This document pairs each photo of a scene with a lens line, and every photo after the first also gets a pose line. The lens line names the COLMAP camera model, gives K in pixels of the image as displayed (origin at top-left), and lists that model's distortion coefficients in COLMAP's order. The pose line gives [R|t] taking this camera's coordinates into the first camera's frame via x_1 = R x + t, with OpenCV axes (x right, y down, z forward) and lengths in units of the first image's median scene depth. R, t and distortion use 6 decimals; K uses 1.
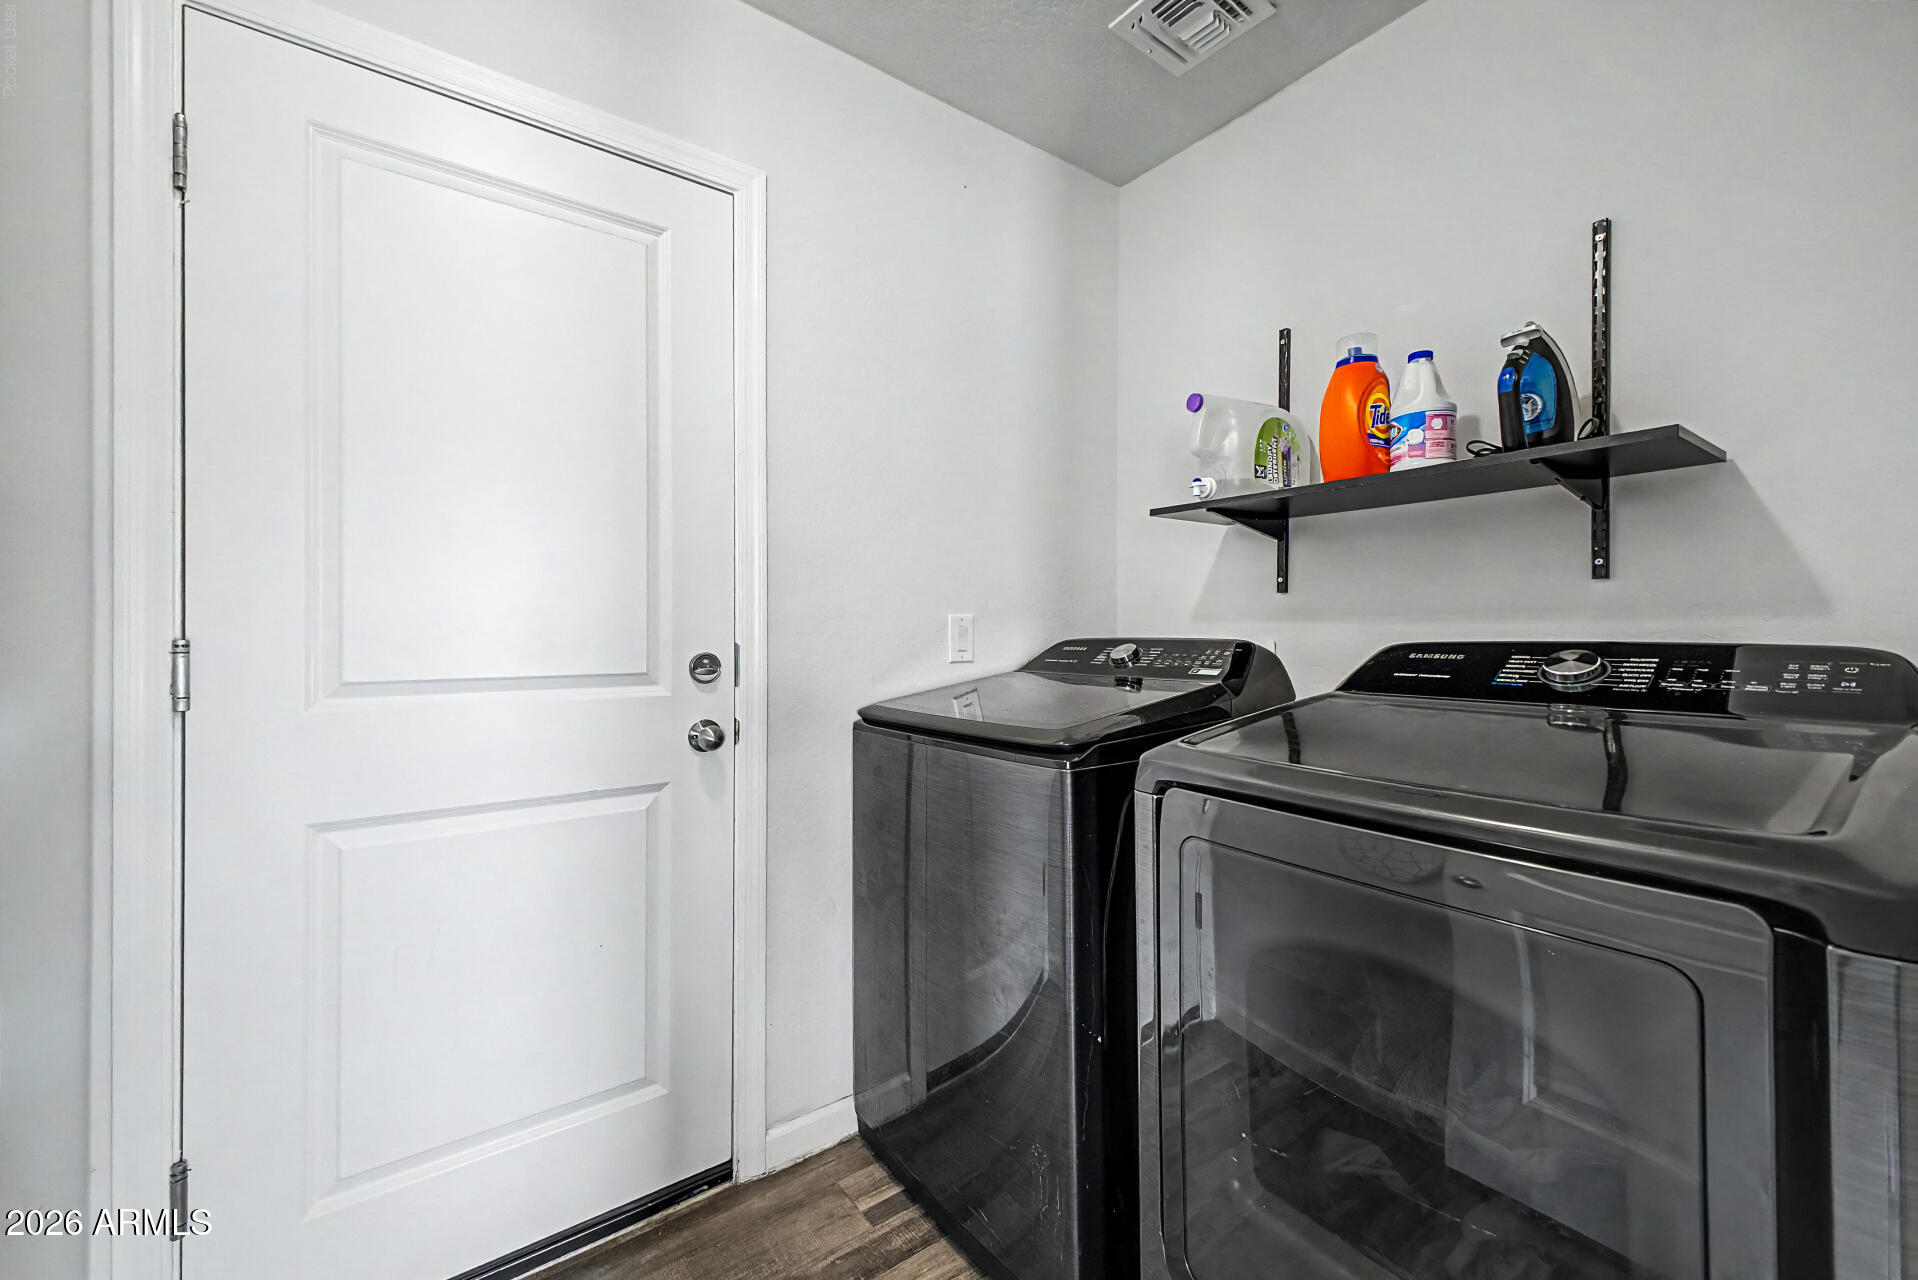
lens RADIAL K [[755.7, 0, 953.5], [0, 755.7, 628.1], [0, 0, 1]] dist [0.015797, -0.002731]
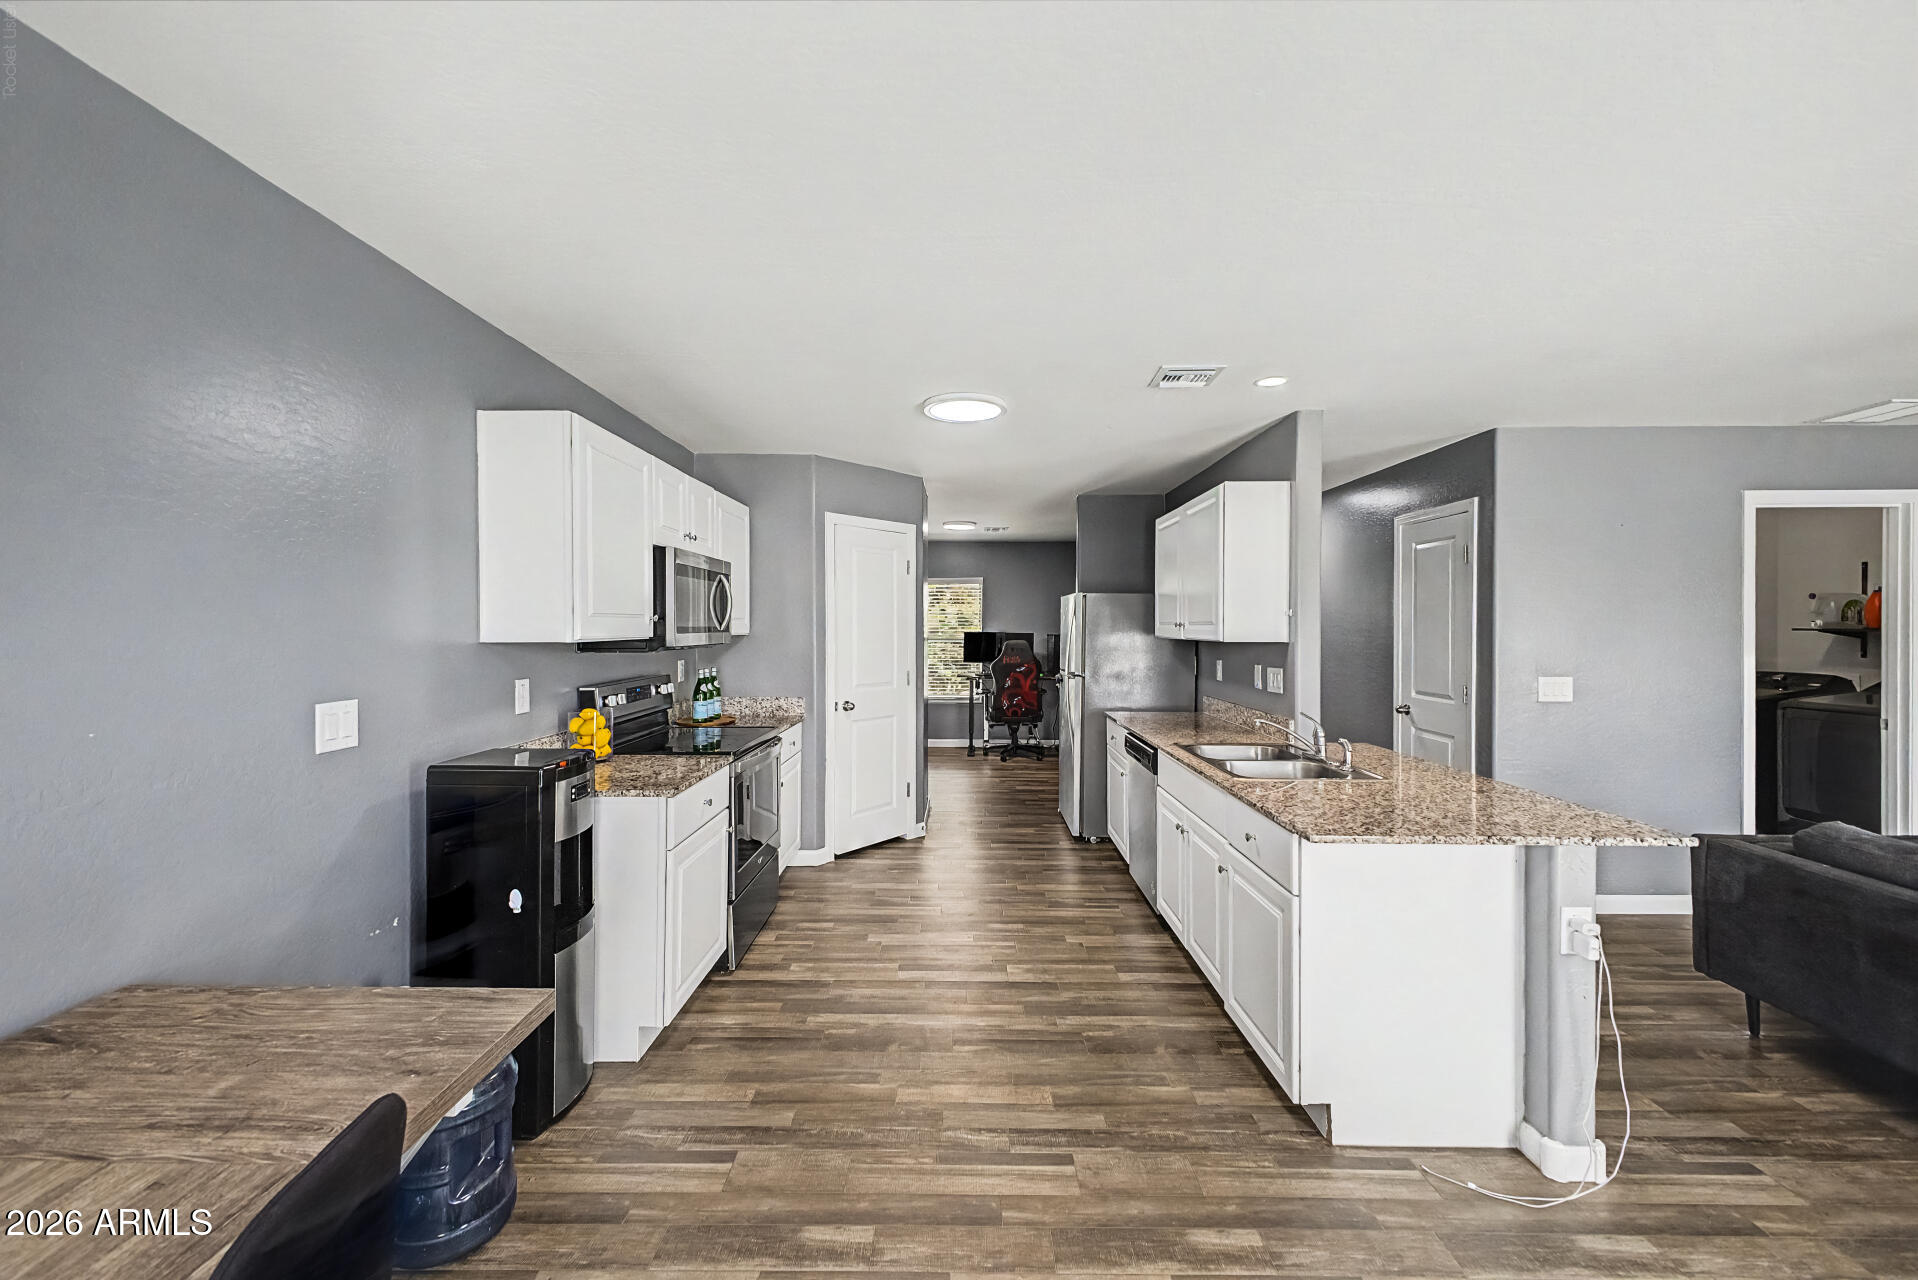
lens RADIAL K [[755.7, 0, 967.7], [0, 755.7, 627.0], [0, 0, 1]] dist [0.015797, -0.002731]
pose [[0.805921, 0.001927, -0.592020, -0.576843], [-0.006713, 0.999960, -0.005885, -0.130554], [0.591985, 0.008717, 0.805902, -3.414416]]
